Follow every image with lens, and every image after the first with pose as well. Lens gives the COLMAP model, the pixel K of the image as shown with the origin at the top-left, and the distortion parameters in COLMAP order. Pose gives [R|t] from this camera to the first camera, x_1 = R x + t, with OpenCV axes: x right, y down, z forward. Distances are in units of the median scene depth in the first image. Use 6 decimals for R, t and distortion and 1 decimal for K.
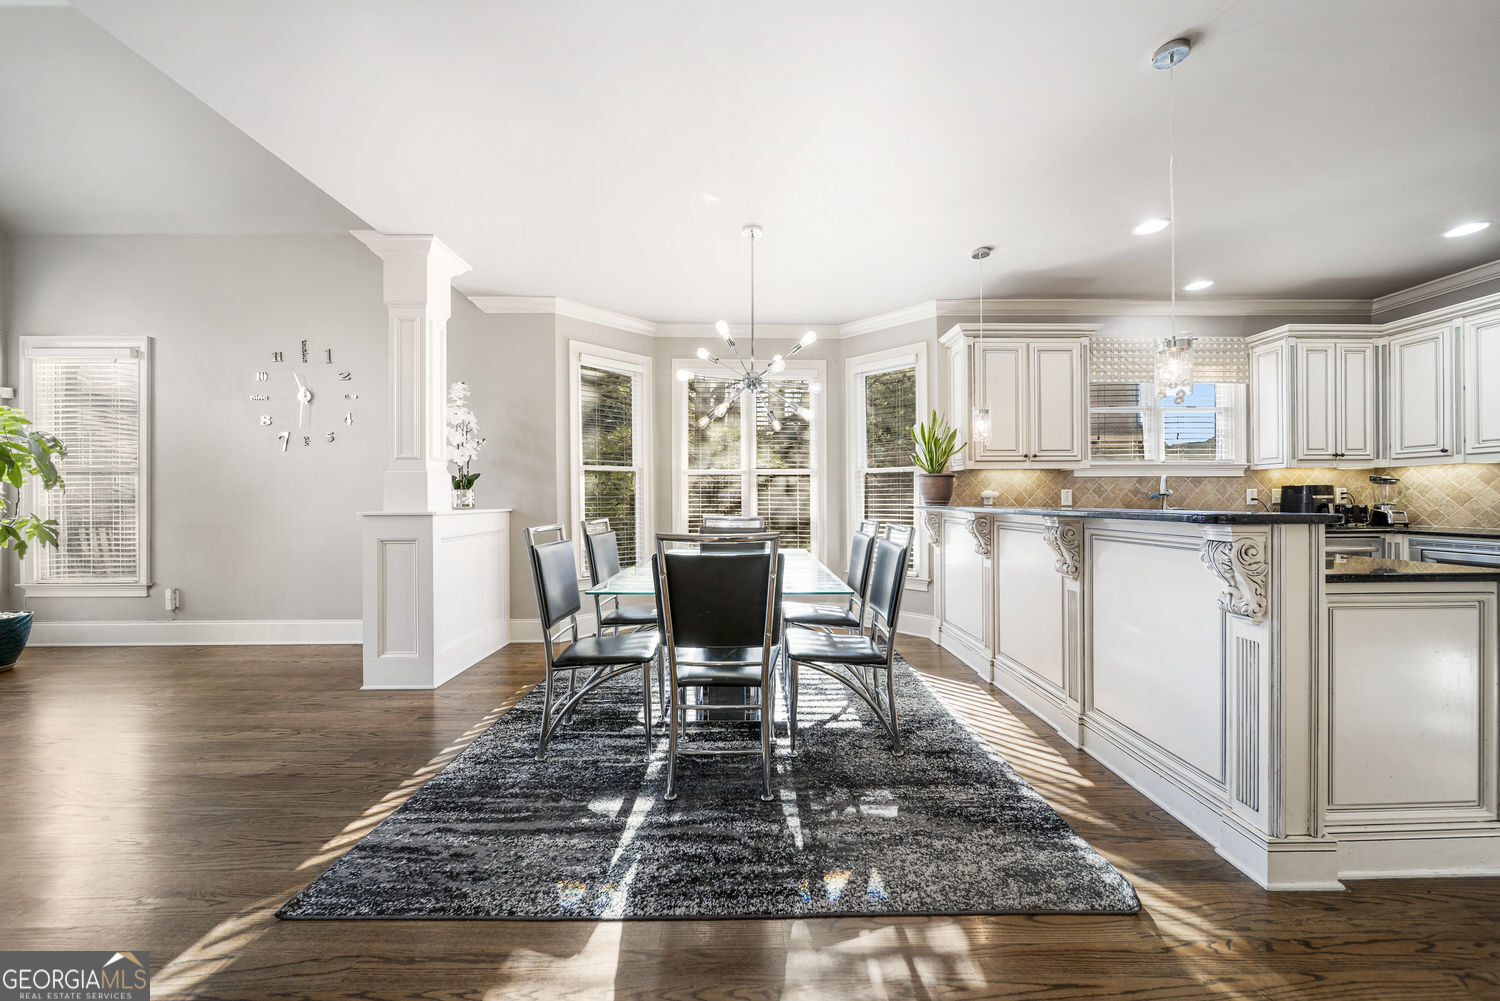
lens RADIAL K [[531.5, 0, 750.0], [0, 531.5, 500.5], [0, 0, 1]] dist [-0.001257, -0.002645]
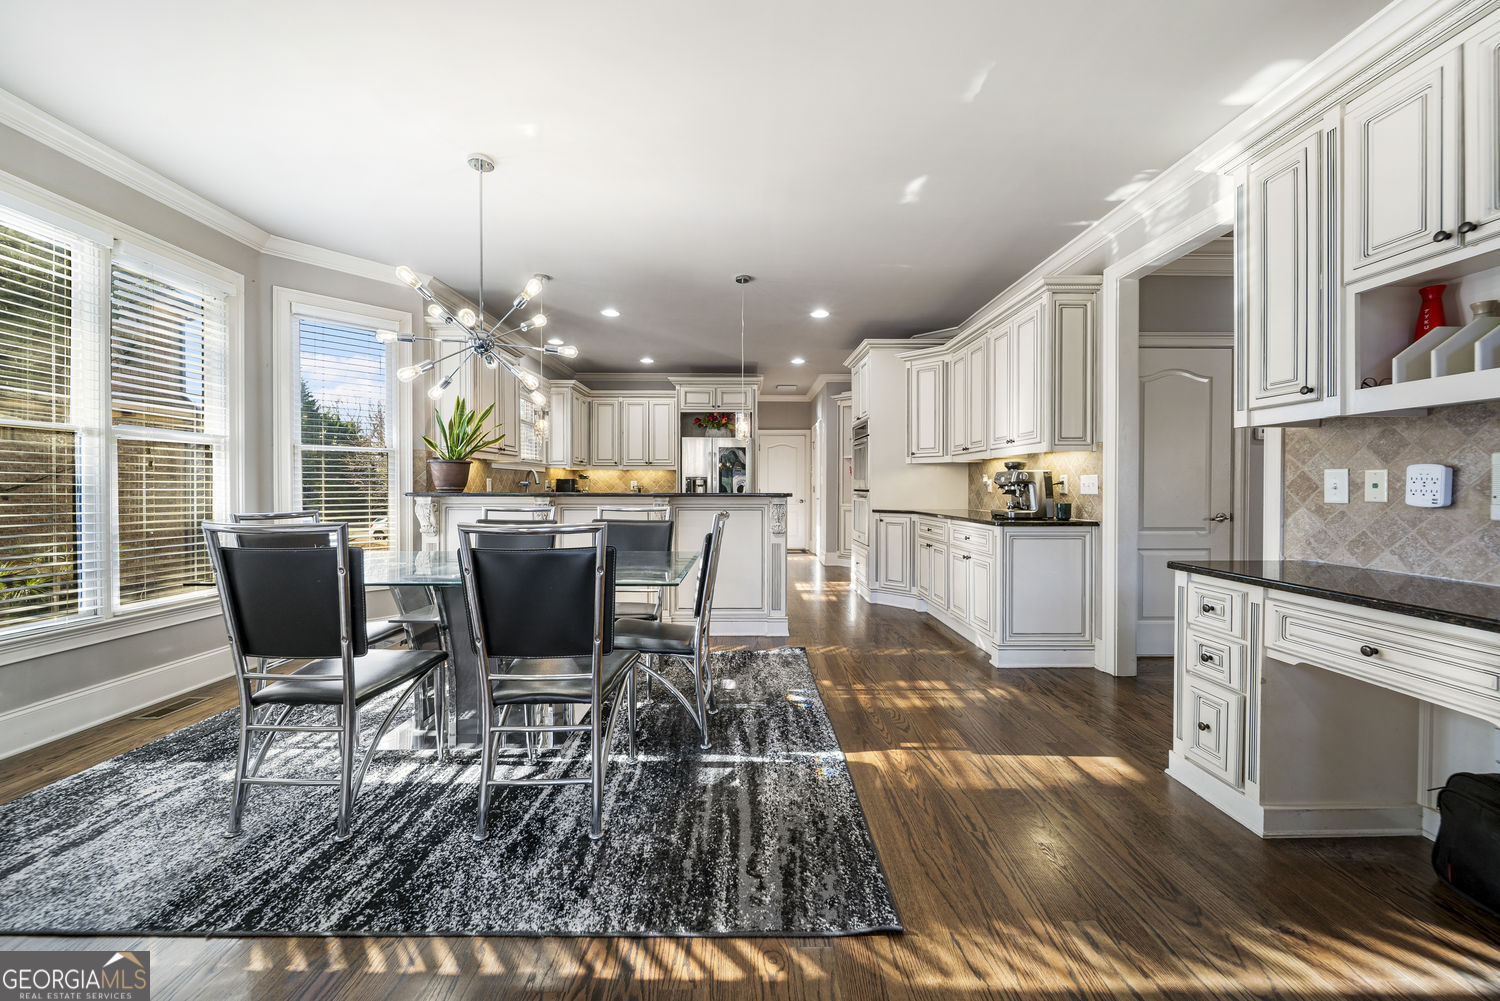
lens RADIAL K [[547.2, 0, 752.4], [0, 547.2, 488.2], [0, 0, 1]] dist [0.000038, -0.001667]
pose [[-0.000763, 0.002490, 0.999997, -0.655355], [-0.001617, 0.999996, -0.002491, 0.003220], [-0.999998, -0.001619, -0.000759, 0.445599]]
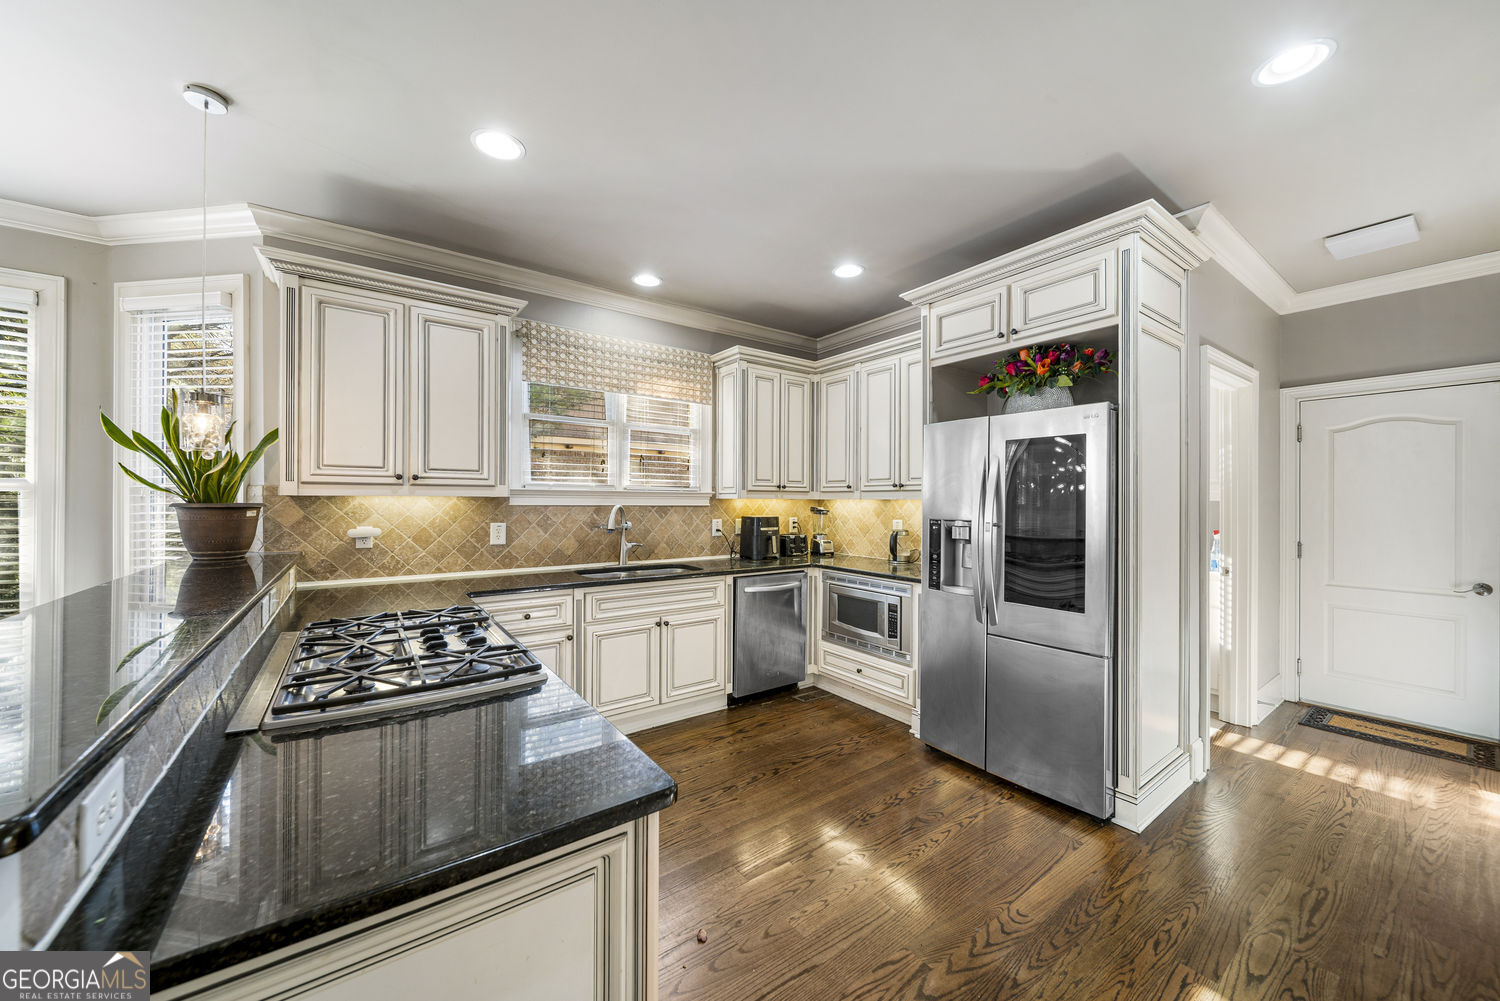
lens RADIAL K [[541.4, 0, 750.0], [0, 541.4, 500.5], [0, 0, 1]] dist [-0.004520, -0.000222]
pose [[0.817602, 0.010092, 0.575696, 0.481099], [-0.009781, 0.999946, -0.003638, -0.055892], [-0.575701, -0.002656, 0.817656, 0.203714]]
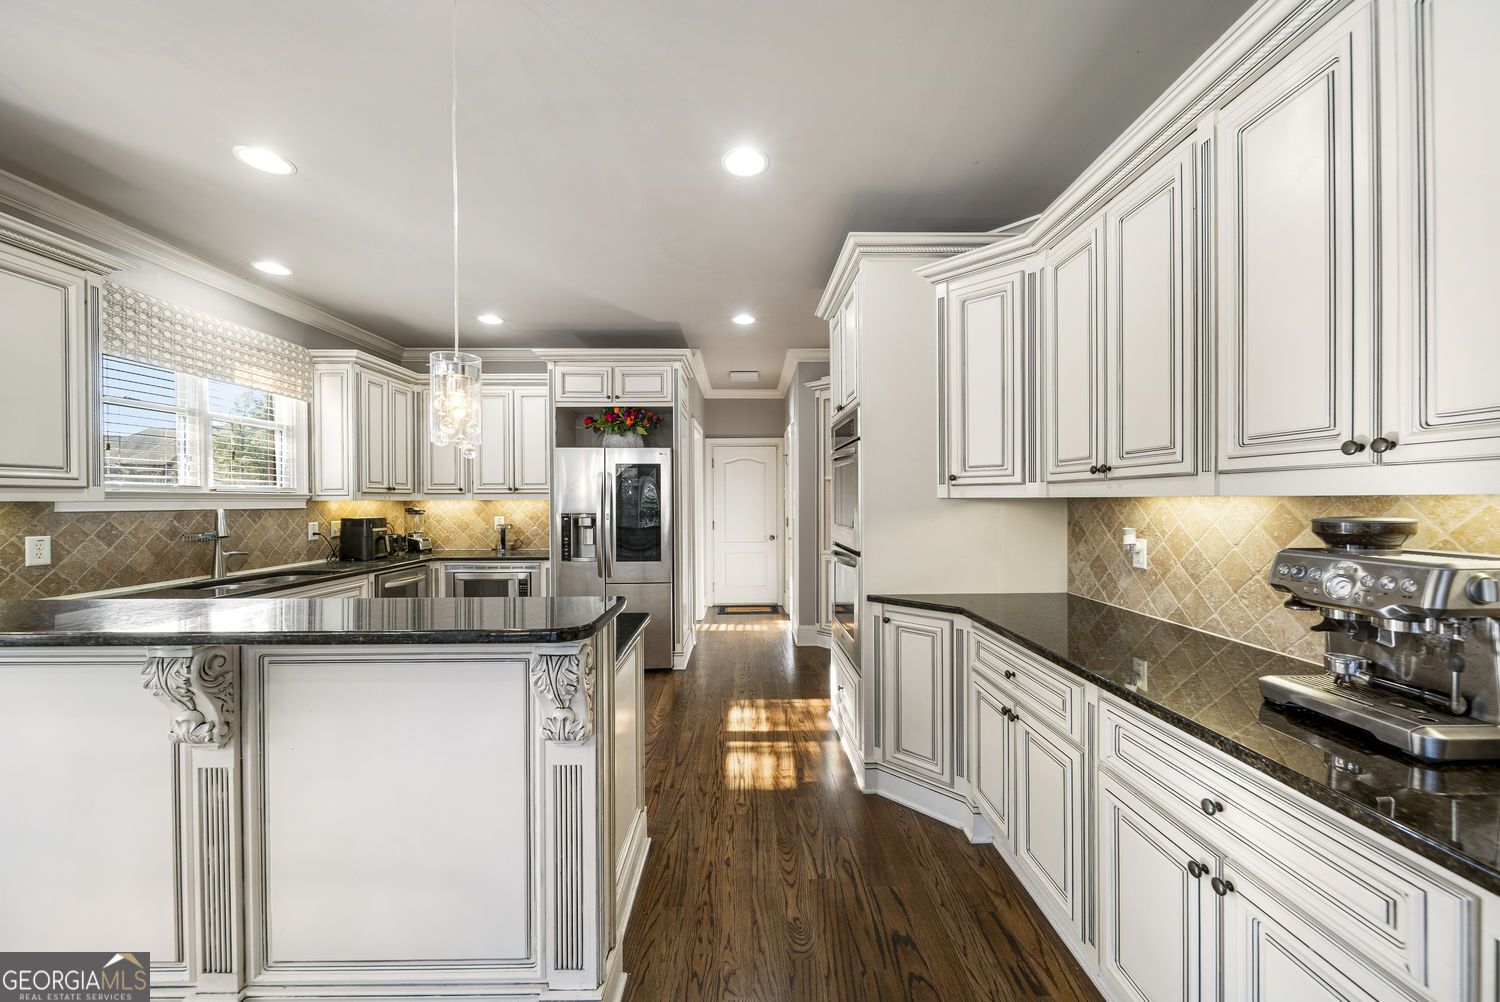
lens RADIAL K [[541.7, 0, 755.7], [0, 541.7, 503.1], [0, 0, 1]] dist [-0.001860, -0.000635]
pose [[-0.004801, -0.000704, 0.999988, 0.043744], [0.004161, 0.999991, 0.000724, -0.055471], [-0.999980, 0.004165, -0.004798, 0.285918]]
